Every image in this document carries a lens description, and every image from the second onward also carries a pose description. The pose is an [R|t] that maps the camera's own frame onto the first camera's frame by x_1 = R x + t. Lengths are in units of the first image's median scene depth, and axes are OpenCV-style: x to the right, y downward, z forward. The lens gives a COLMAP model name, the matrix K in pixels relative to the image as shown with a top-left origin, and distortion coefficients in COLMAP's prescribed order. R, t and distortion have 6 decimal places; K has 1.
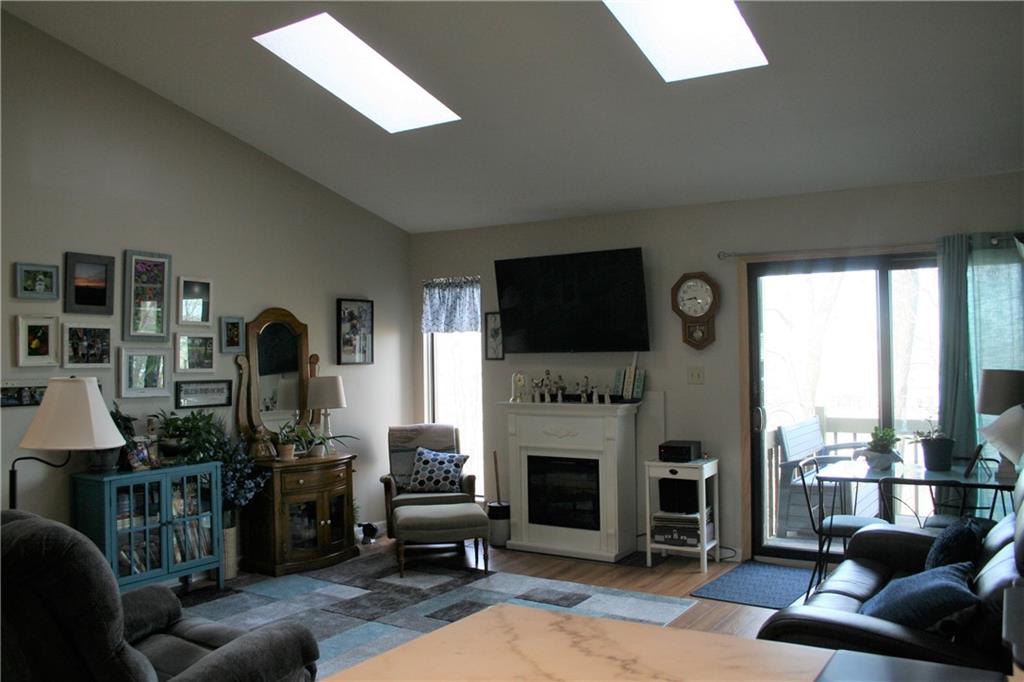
lens RADIAL K [[862.5, 0, 511.7], [0, 862.5, 340.0], [0, 0, 1]] dist [-0.131654, 0.092314]
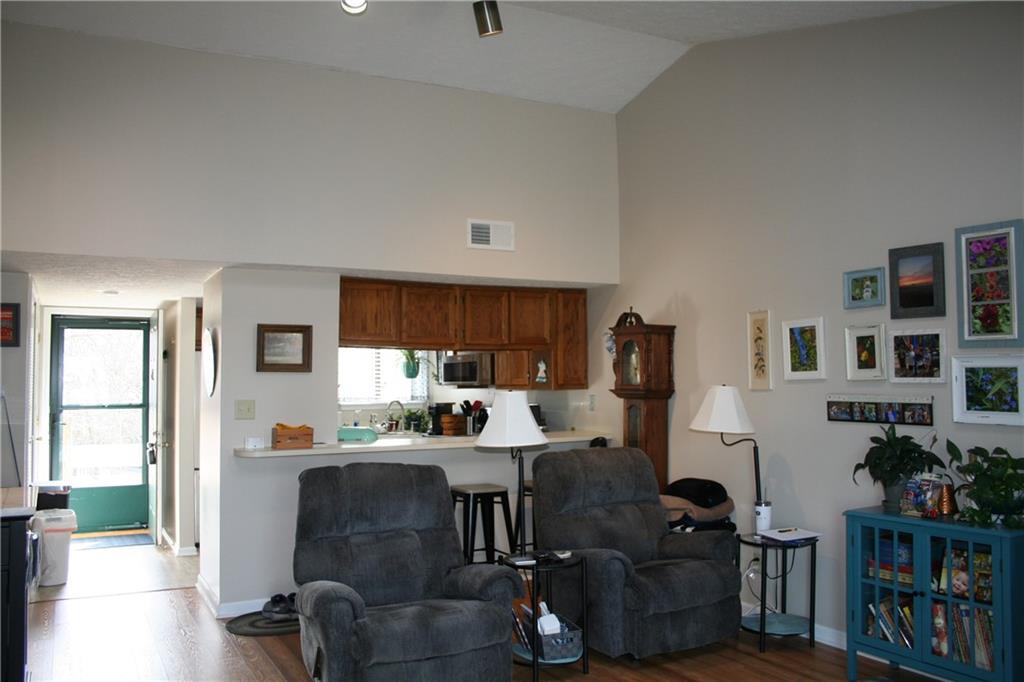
lens RADIAL K [[862.5, 0, 510.3], [0, 862.5, 338.4], [0, 0, 1]] dist [-0.131654, 0.092314]
pose [[-0.492783, -0.015310, -0.870018, 0.426787], [0.040051, 0.998386, -0.040254, 0.006817], [0.869230, -0.054681, -0.491374, 1.082009]]
